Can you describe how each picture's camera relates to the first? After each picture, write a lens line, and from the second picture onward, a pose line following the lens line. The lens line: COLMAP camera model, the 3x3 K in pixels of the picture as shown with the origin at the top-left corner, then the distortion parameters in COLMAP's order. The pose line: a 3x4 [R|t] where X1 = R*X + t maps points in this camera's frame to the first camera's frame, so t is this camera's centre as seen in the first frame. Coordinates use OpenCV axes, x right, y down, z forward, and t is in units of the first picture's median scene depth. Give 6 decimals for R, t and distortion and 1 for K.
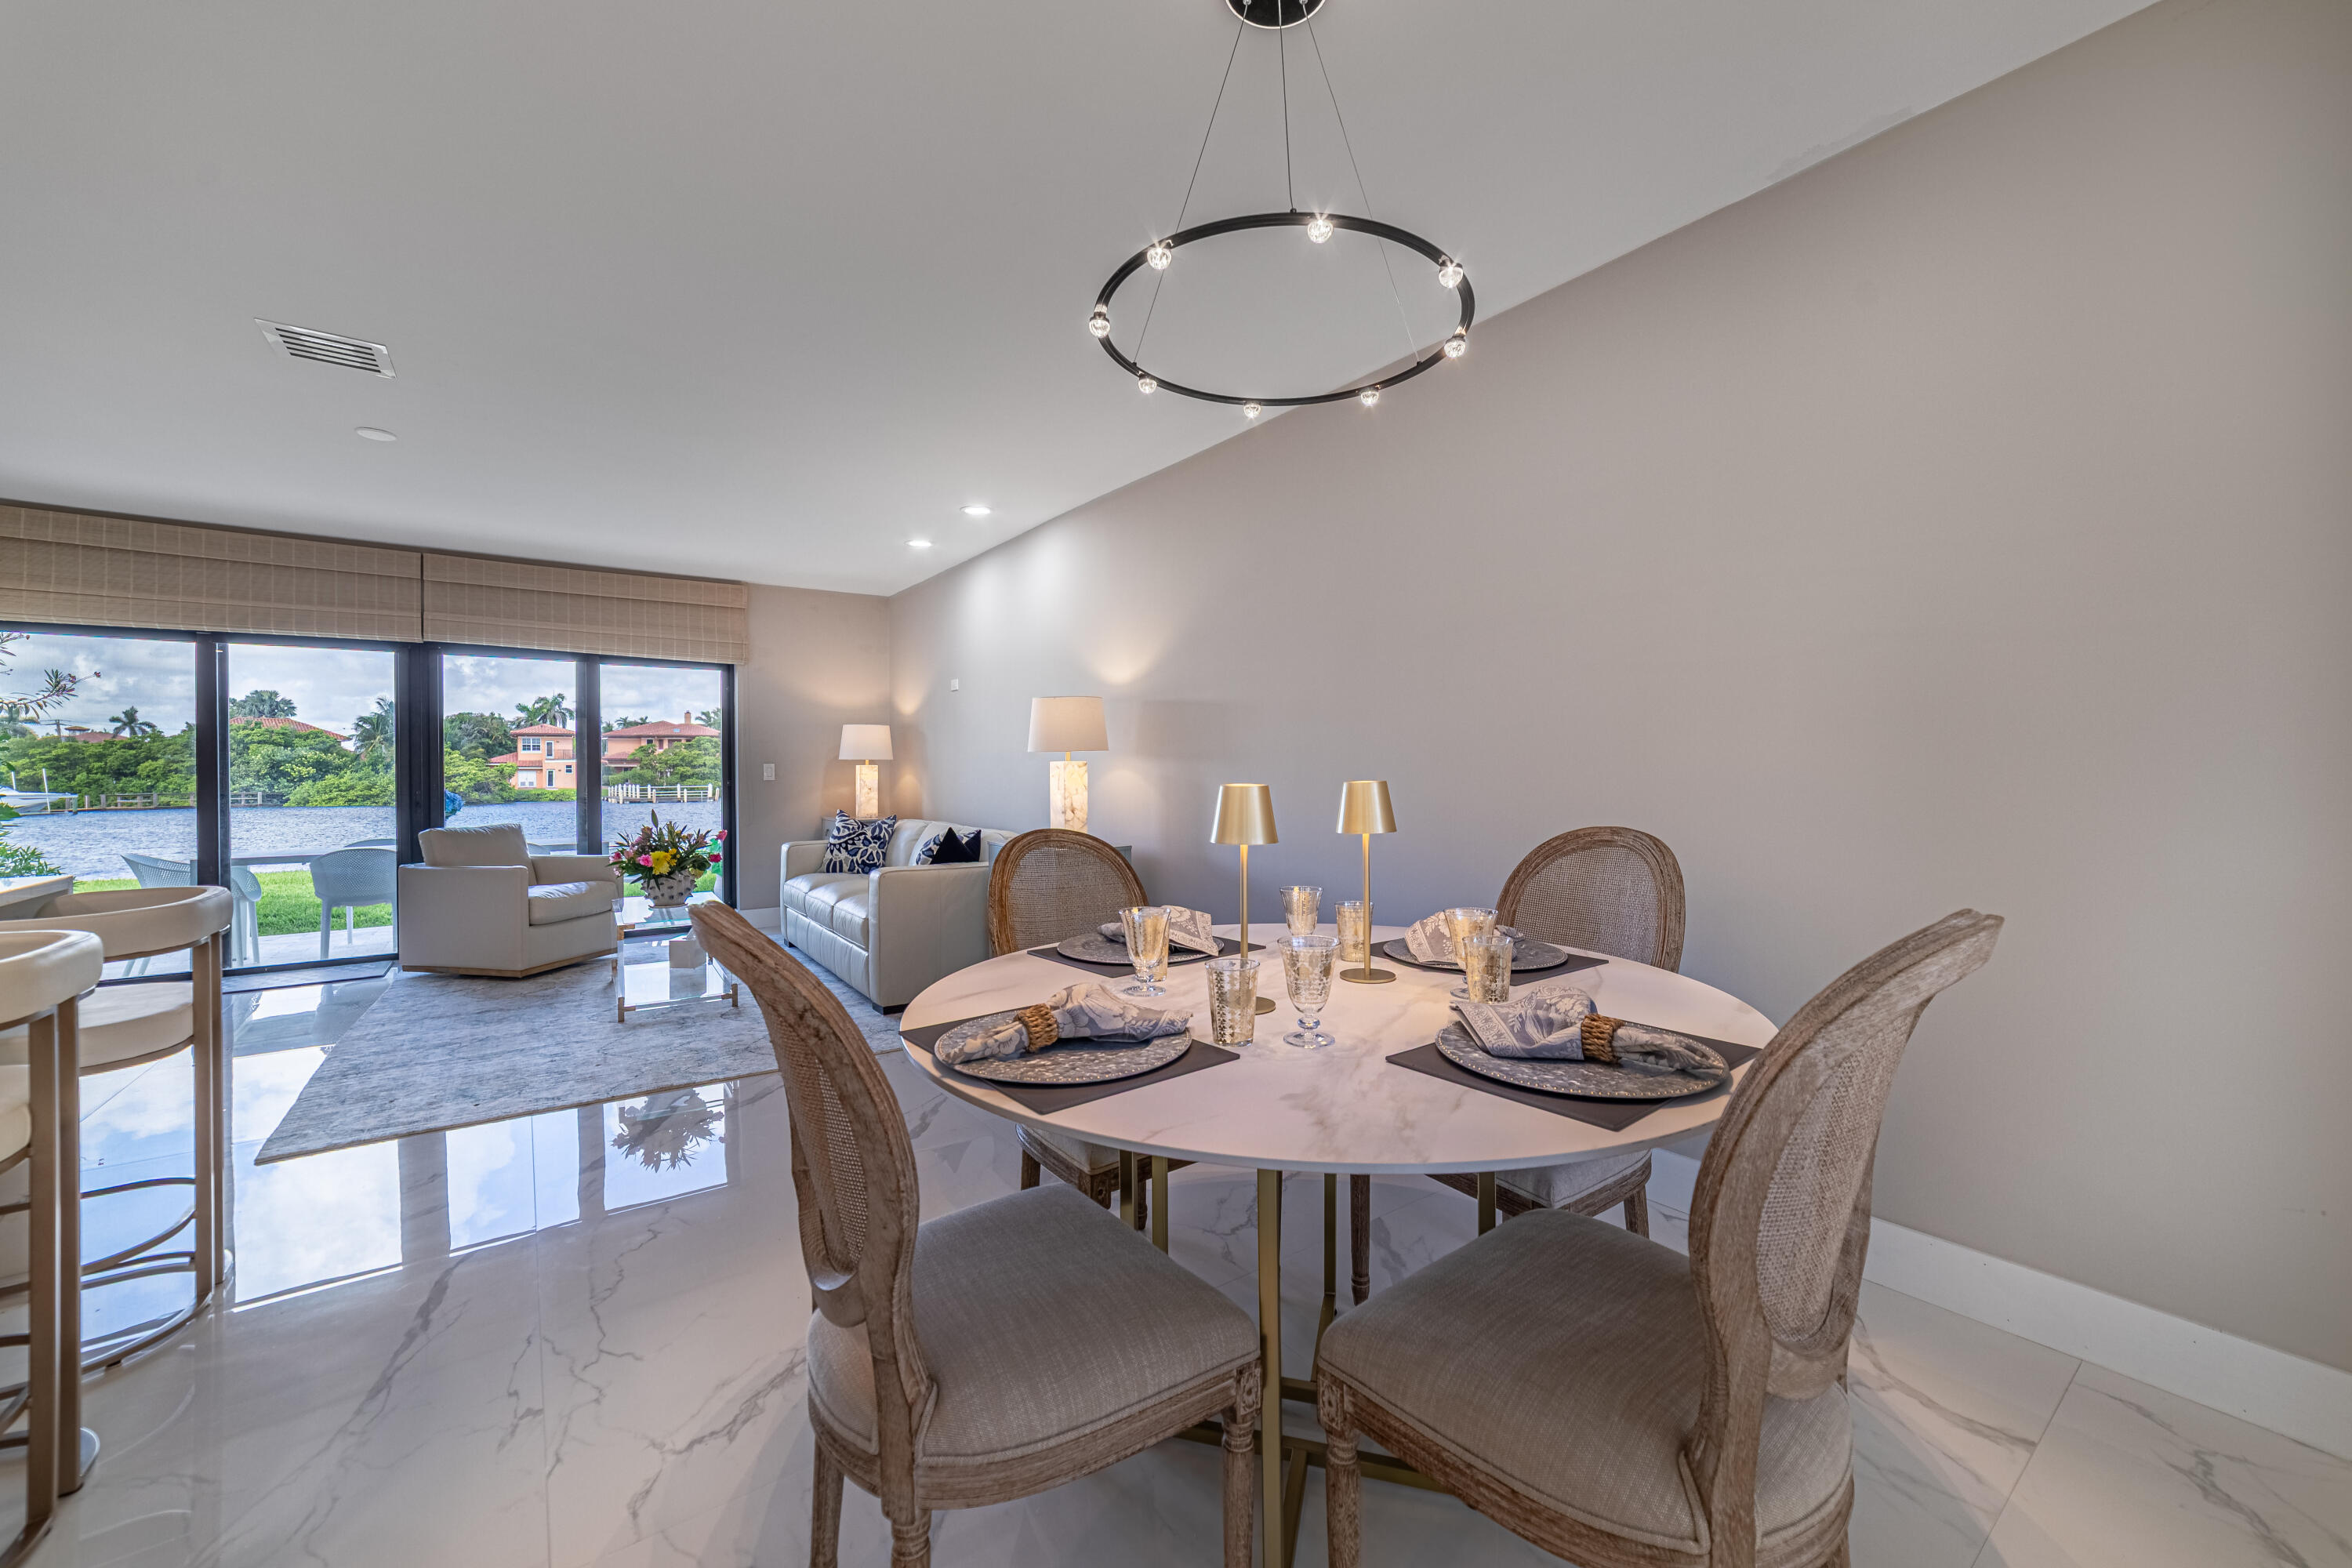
lens RADIAL K [[913.3, 0, 1176.7], [0, 913.3, 777.0], [0, 0, 1]] dist [-0.015632, 0.004070]
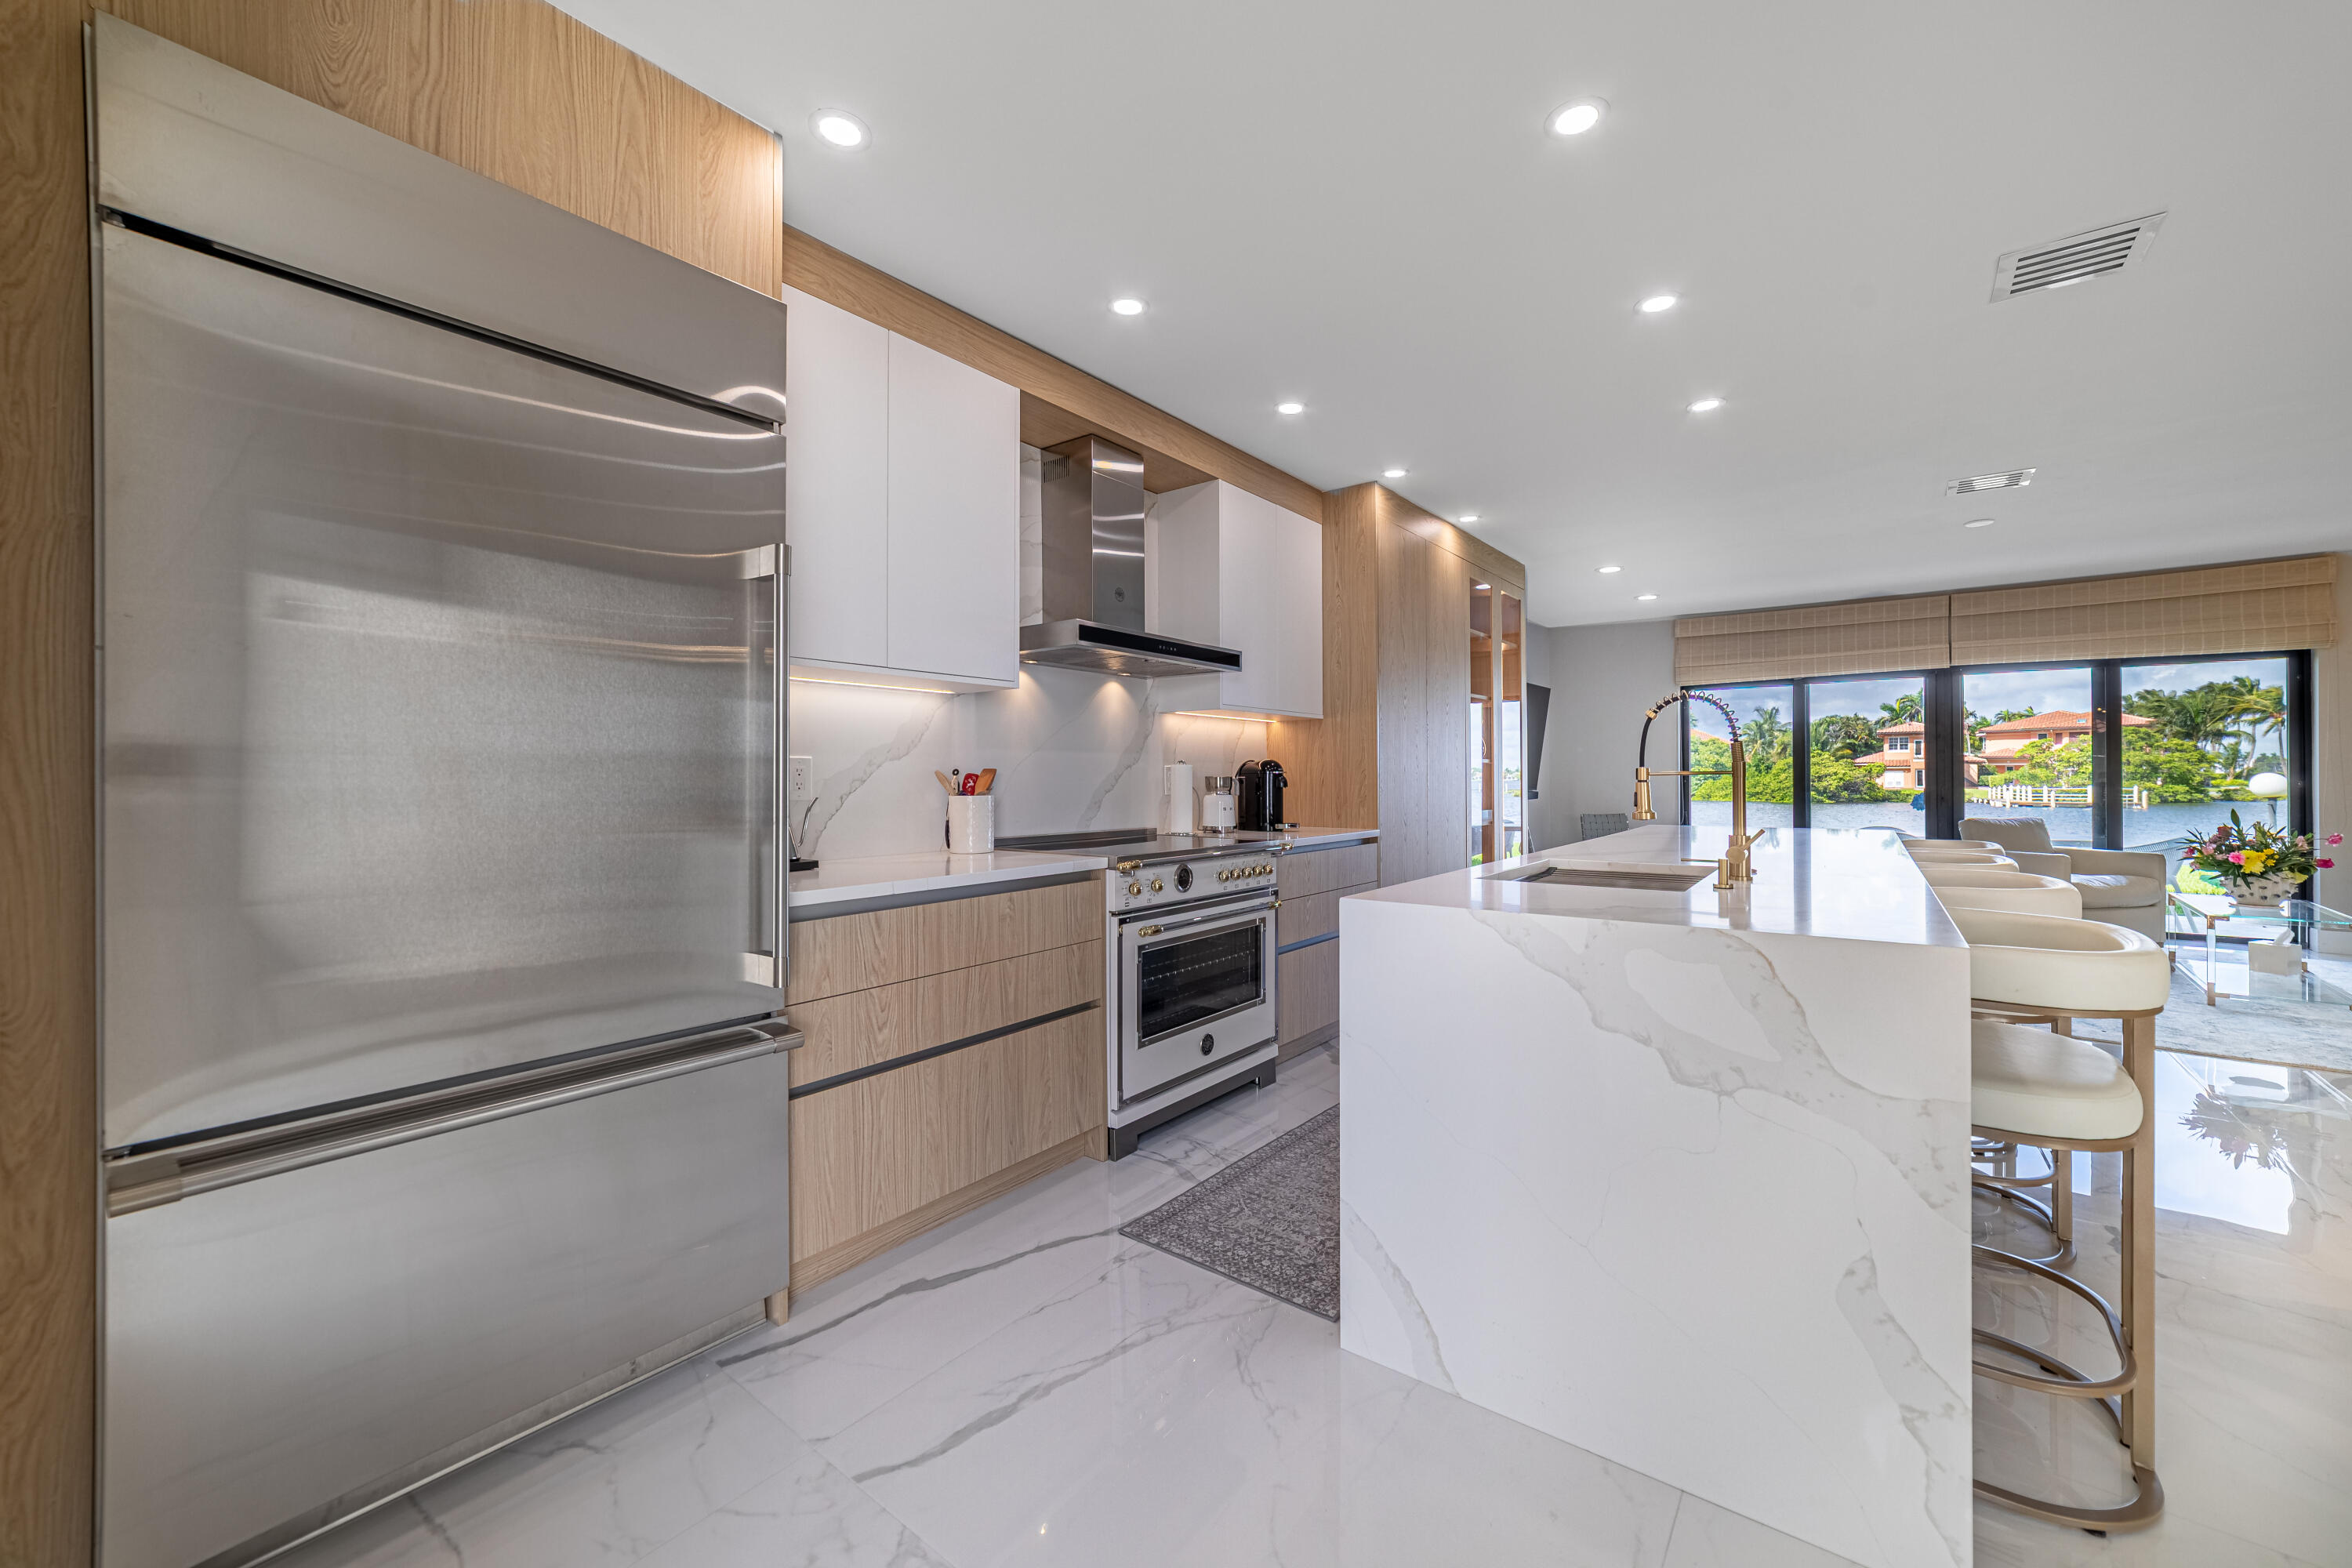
lens RADIAL K [[913.3, 0, 1169.6], [0, 913.3, 780.2], [0, 0, 1]] dist [-0.015632, 0.004070]
pose [[0.286267, 0.006520, -0.958128, 0.028924], [-0.002893, 0.999978, 0.005941, 0.000158], [0.958146, 0.001071, 0.286279, -0.253322]]
